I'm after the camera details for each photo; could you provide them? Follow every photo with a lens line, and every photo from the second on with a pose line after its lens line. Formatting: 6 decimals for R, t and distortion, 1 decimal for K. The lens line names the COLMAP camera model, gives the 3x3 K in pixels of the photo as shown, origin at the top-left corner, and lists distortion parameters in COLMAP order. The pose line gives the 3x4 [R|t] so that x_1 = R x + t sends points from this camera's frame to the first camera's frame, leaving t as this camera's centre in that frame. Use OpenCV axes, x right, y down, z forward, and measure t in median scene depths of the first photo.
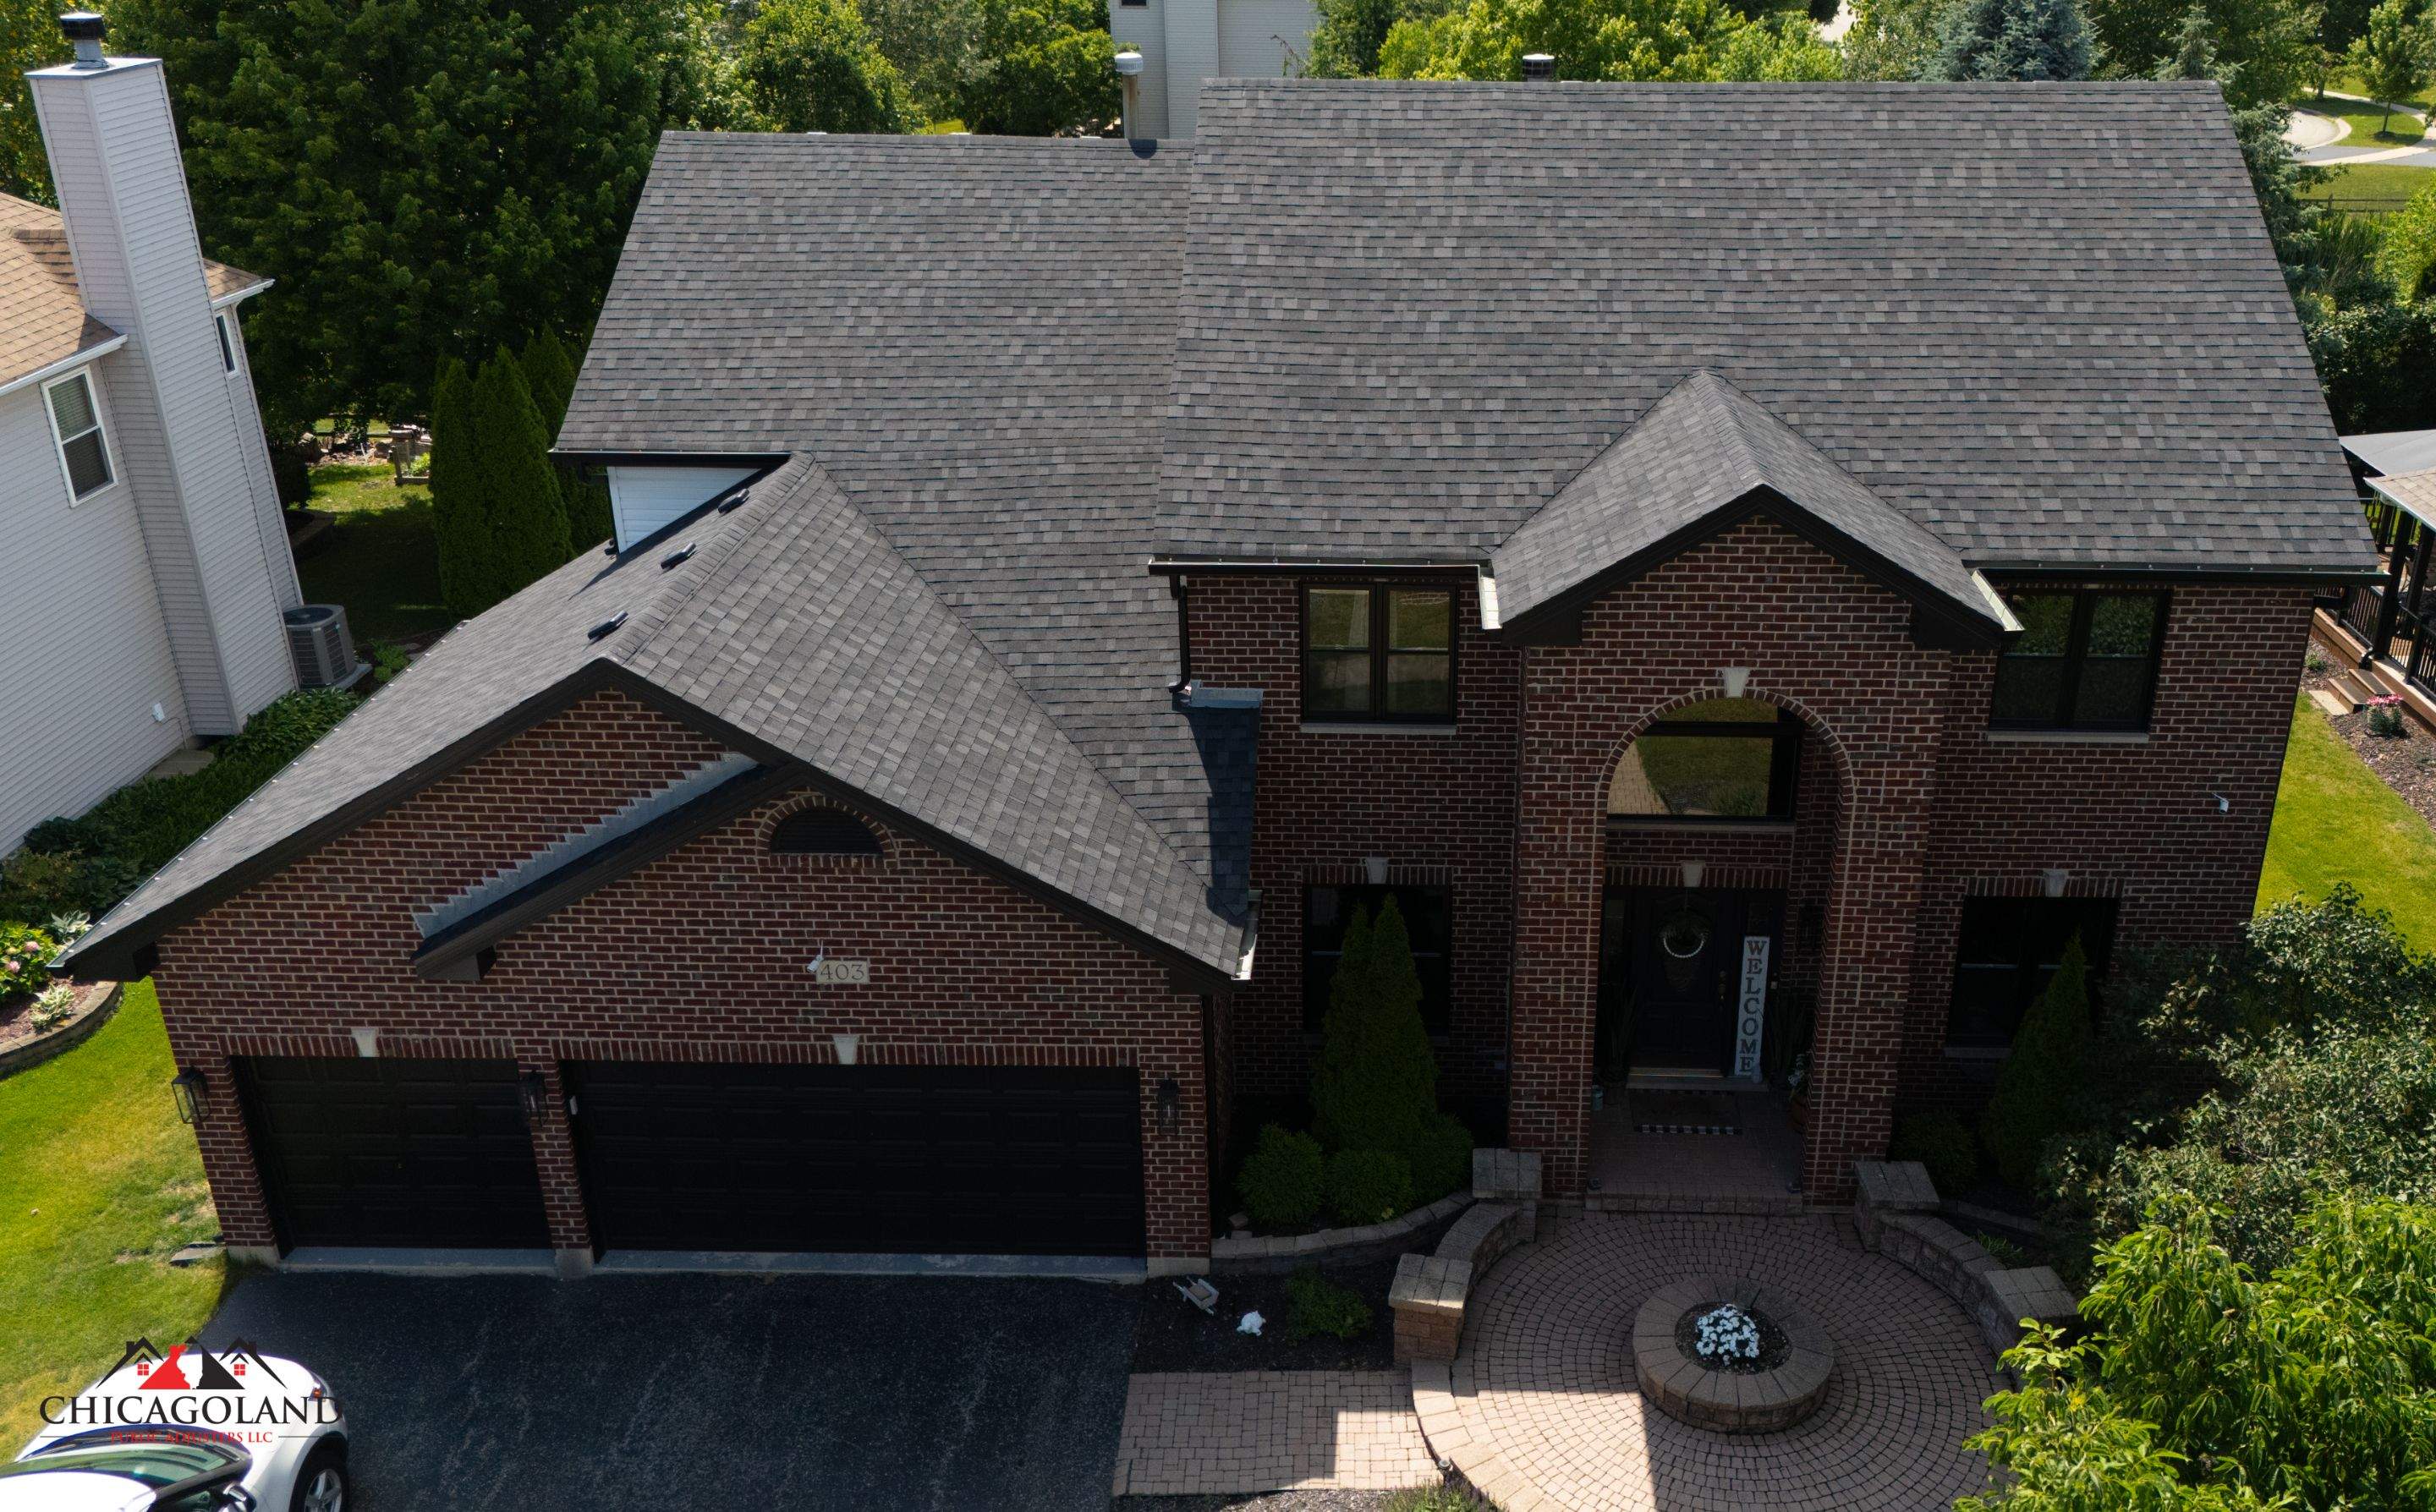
lens RADIAL K [[2010.3, 0, 1218.0], [0, 2010.3, 756.0], [0, 0, 1]] dist [-0.014871, -0.003987]
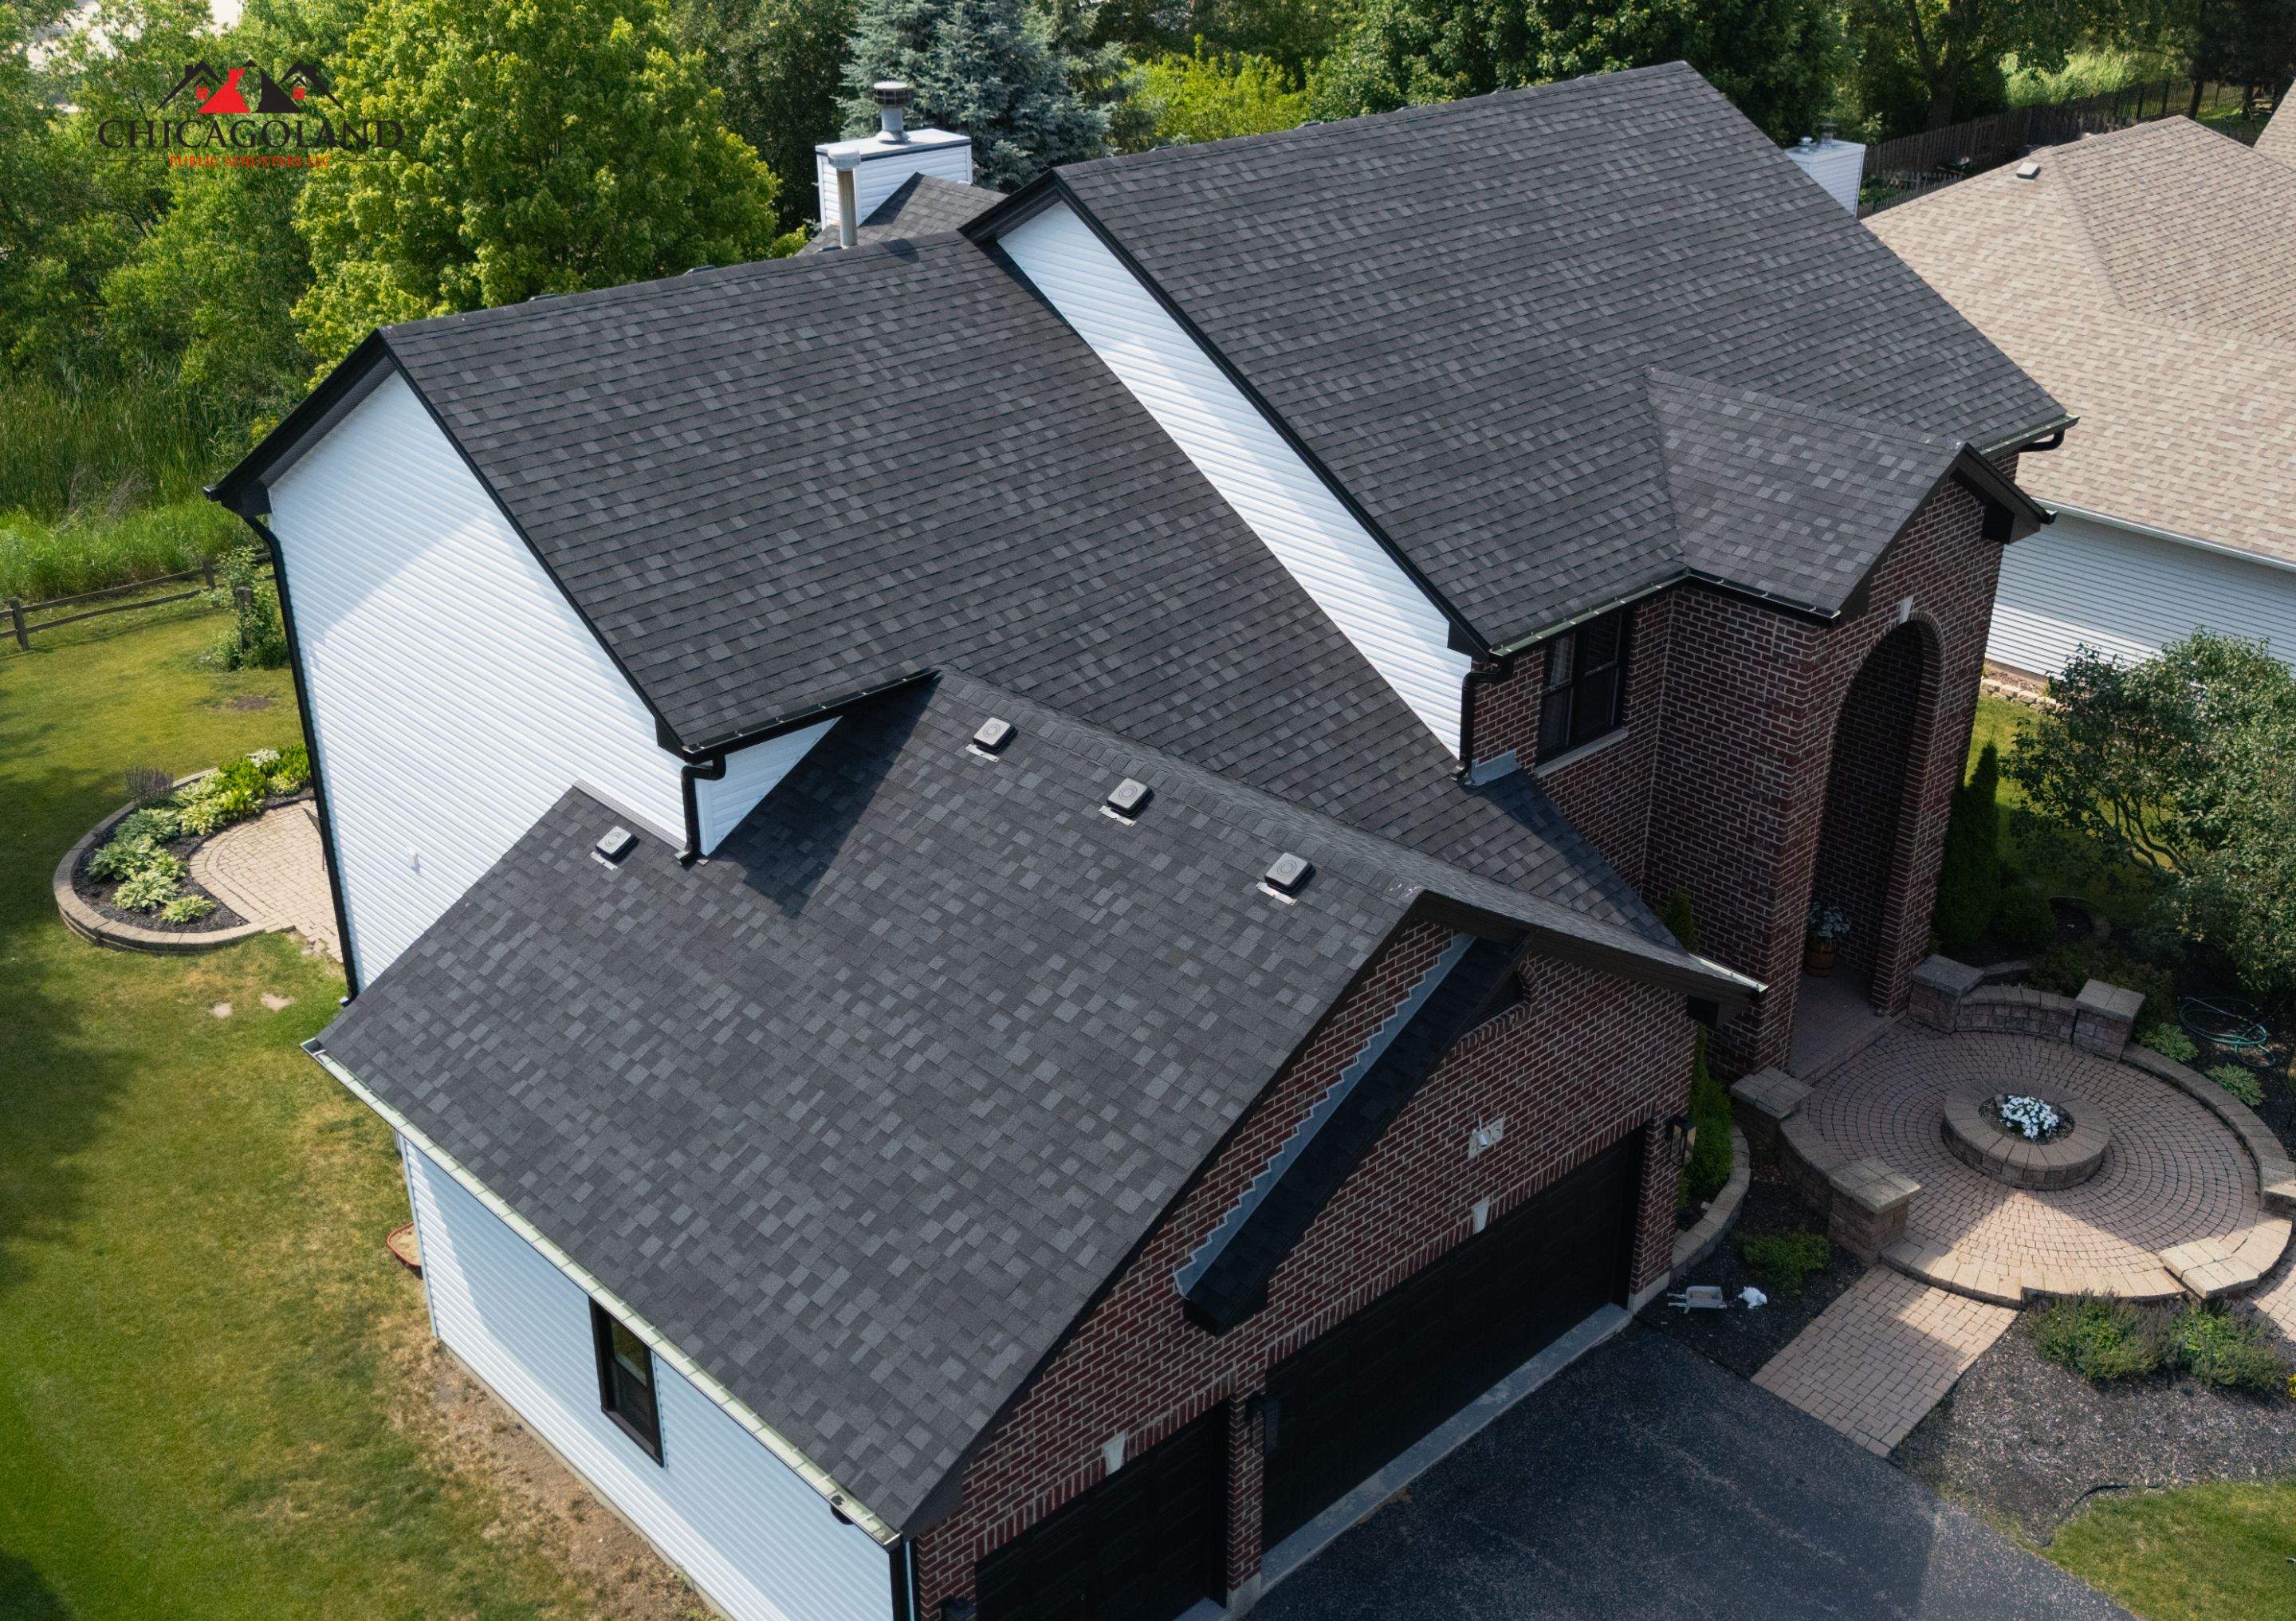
lens RADIAL K [[2348.7, 0, 1148.0], [0, 2348.7, 810.5], [0, 0, 1]] dist [-0.013571, -0.014658]
pose [[0.709800, -0.315515, 0.629789, -0.923582], [0.305044, 0.943572, 0.128918, -0.227511], [-0.634927, 0.100607, 0.765993, 0.205630]]
